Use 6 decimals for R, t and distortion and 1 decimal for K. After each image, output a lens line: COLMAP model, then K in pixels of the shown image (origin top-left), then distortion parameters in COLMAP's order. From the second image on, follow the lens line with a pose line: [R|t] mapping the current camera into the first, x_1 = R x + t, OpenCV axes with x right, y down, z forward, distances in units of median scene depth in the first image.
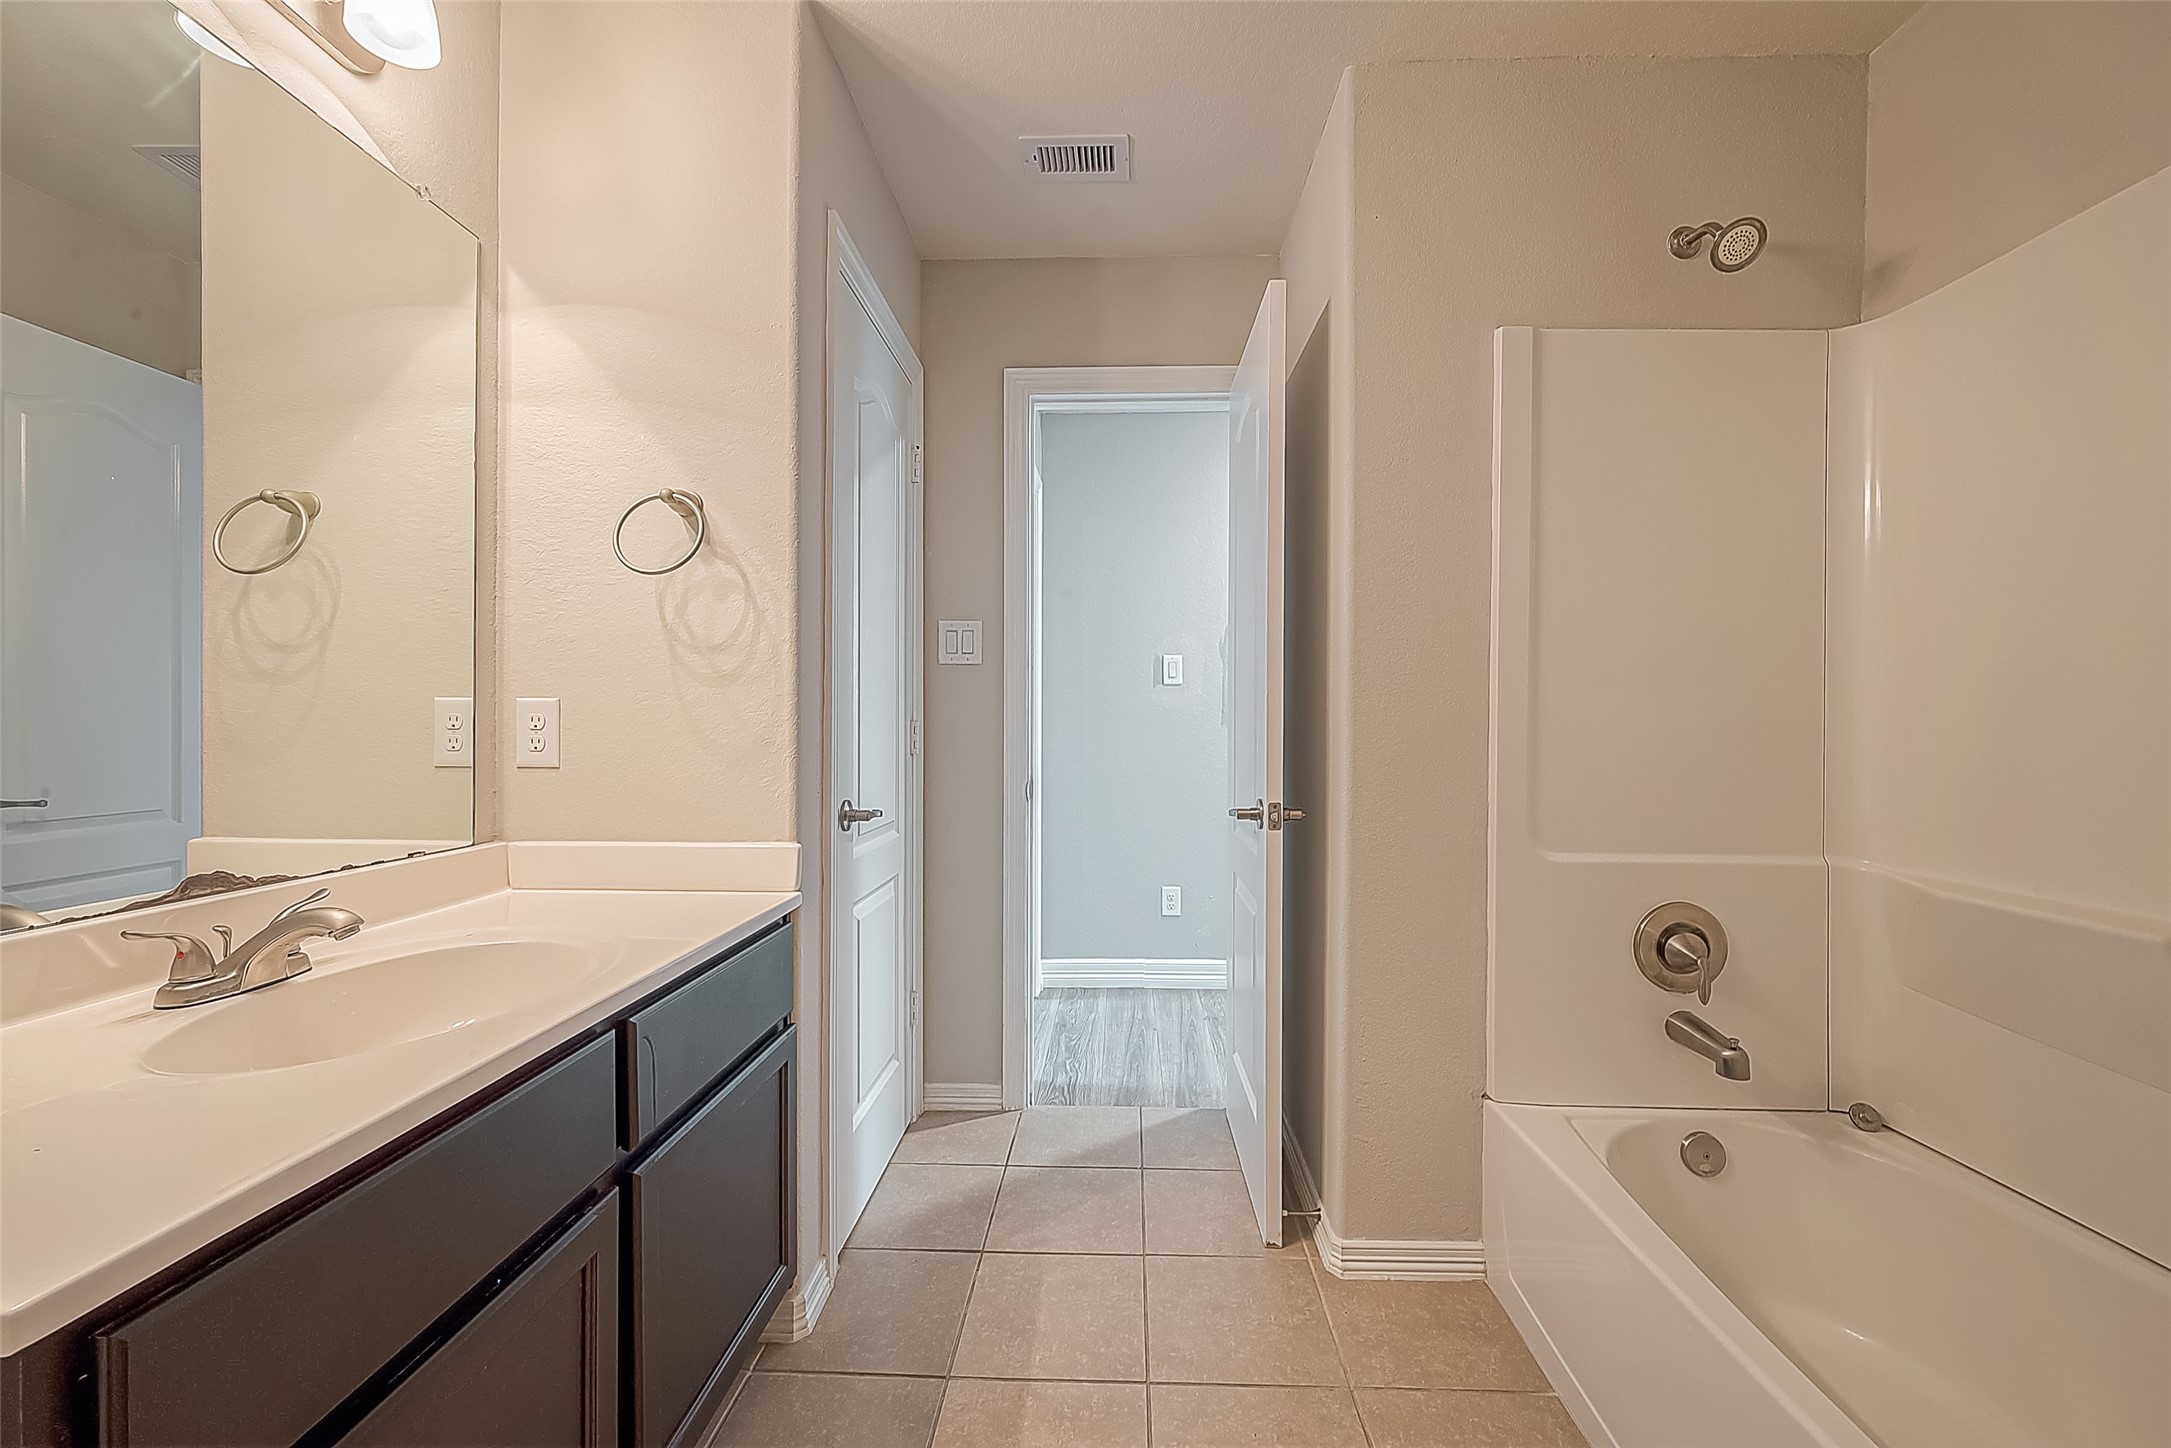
lens RADIAL K [[843.5, 0, 1089.3], [0, 843.5, 725.9], [0, 0, 1]] dist [-0.001492, 0.000167]
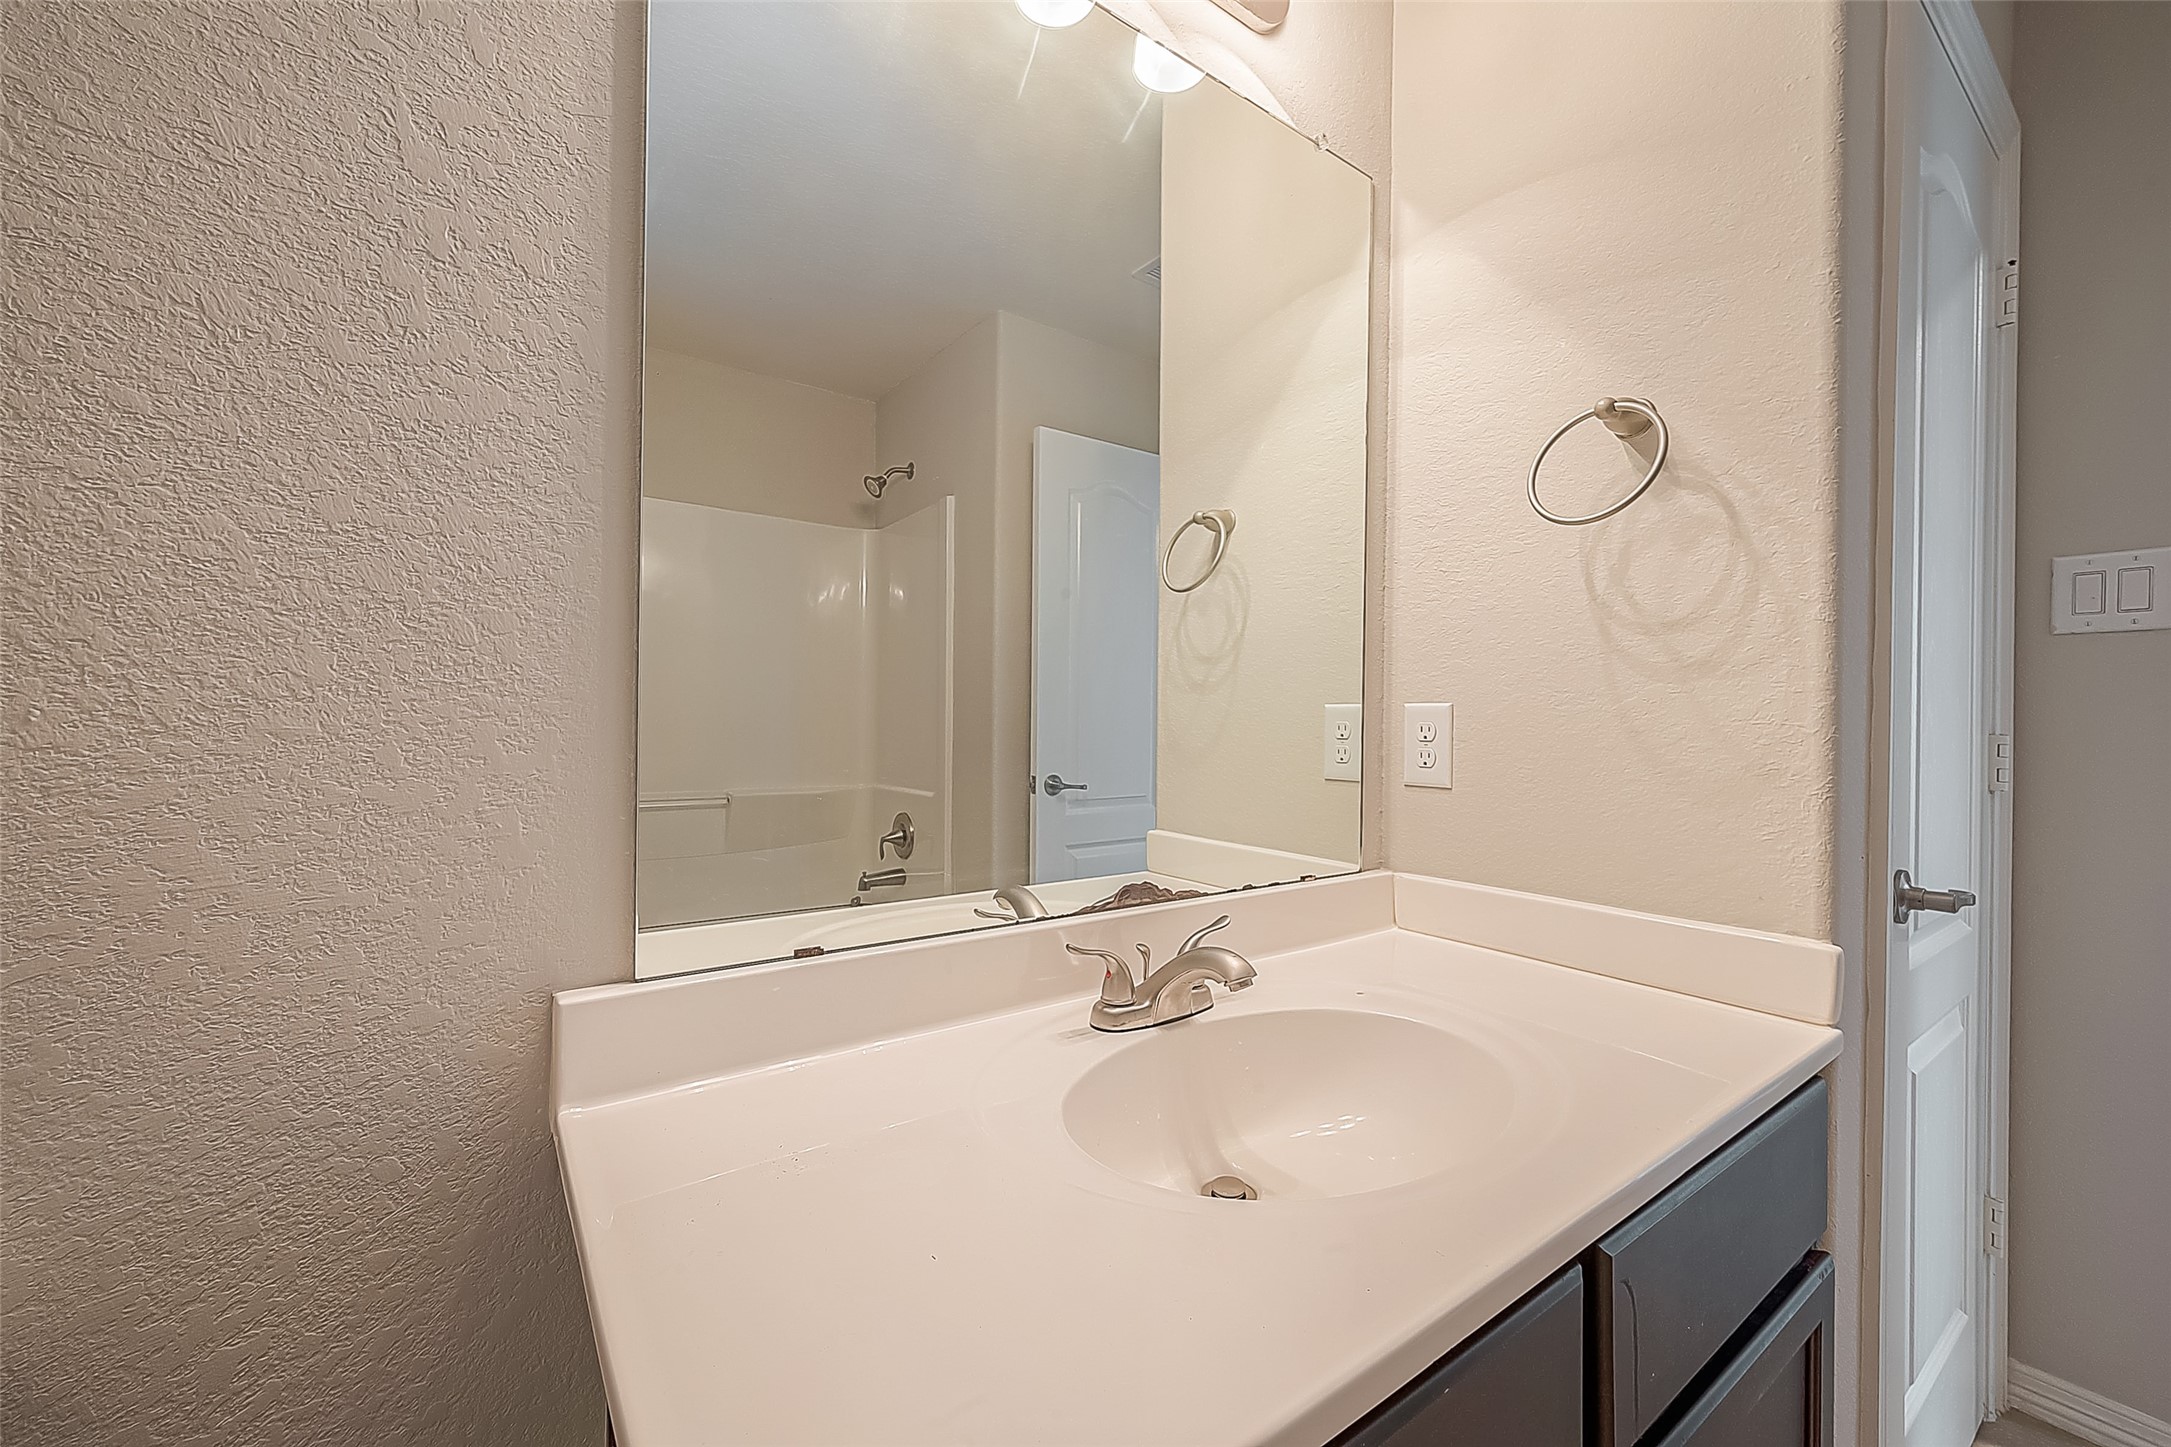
lens RADIAL K [[843.5, 0, 1089.3], [0, 843.5, 725.4], [0, 0, 1]] dist [-0.001492, 0.000167]
pose [[0.599840, 0.004812, -0.800106, -0.191297], [-0.011144, 0.999935, -0.002341, -0.005857], [0.800043, 0.010321, 0.599854, 0.237402]]
